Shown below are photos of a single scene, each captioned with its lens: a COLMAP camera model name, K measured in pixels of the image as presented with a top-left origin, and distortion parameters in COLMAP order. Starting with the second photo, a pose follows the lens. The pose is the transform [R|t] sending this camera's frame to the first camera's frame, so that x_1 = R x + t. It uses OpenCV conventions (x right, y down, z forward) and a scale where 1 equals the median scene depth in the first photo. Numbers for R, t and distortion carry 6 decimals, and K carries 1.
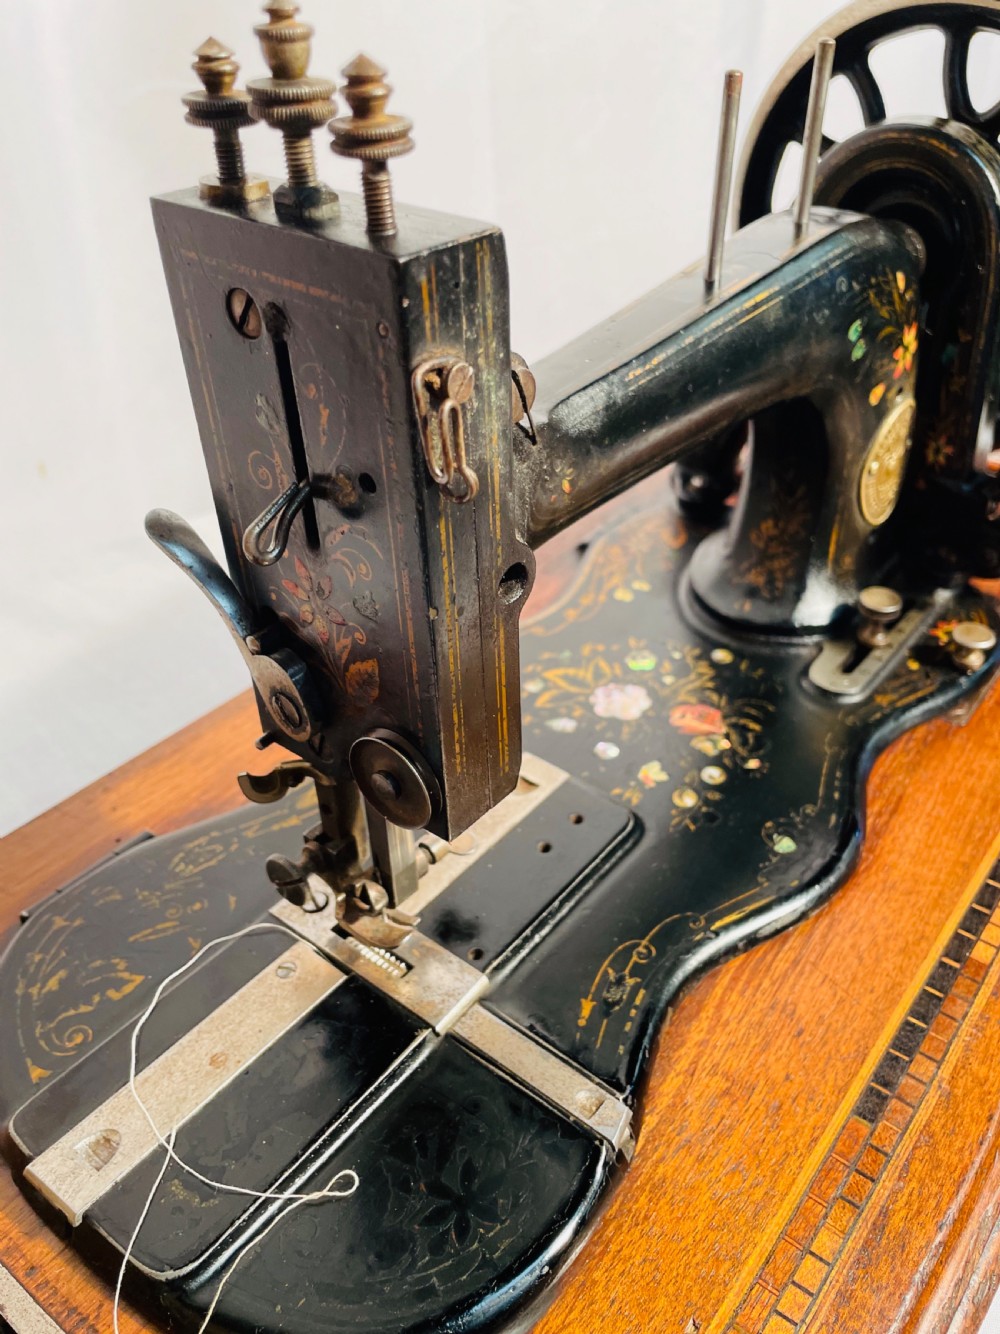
lens RADIAL K [[1040.8, 0, 502.5], [0, 1040.8, 659.4], [0, 0, 1]] dist [0.003931, -0.014470]
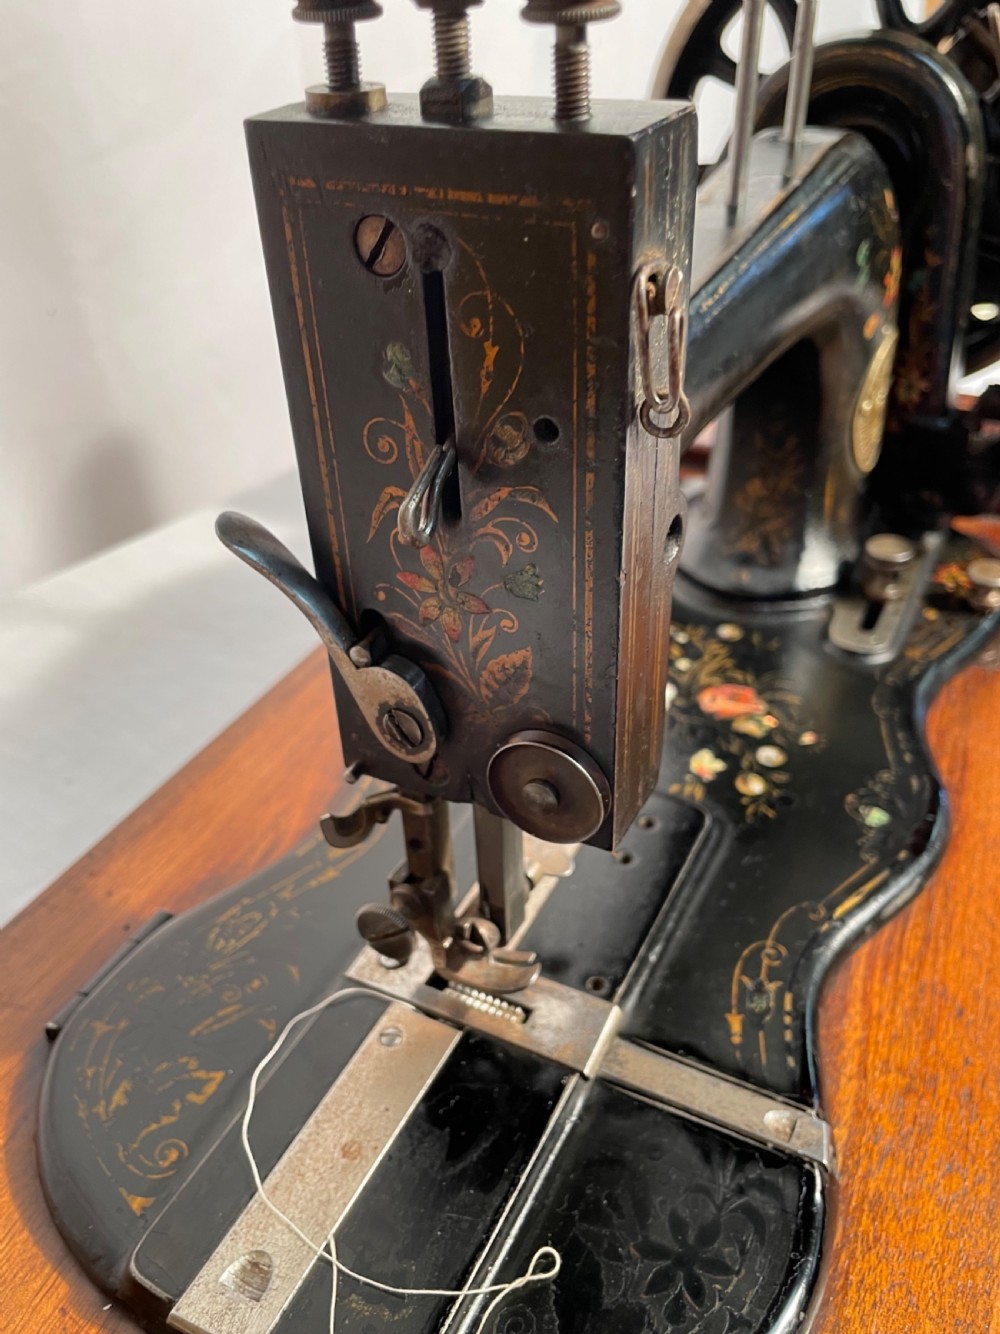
lens RADIAL K [[1126.1, 0, 493.6], [0, 1126.1, 676.0], [0, 0, 1]] dist [0.012797, -0.045474]
pose [[0.986682, -0.136789, 0.088021, -0.167605], [0.137397, 0.990516, -0.000864, 0.014011], [-0.087068, 0.012946, 0.996118, 0.056025]]
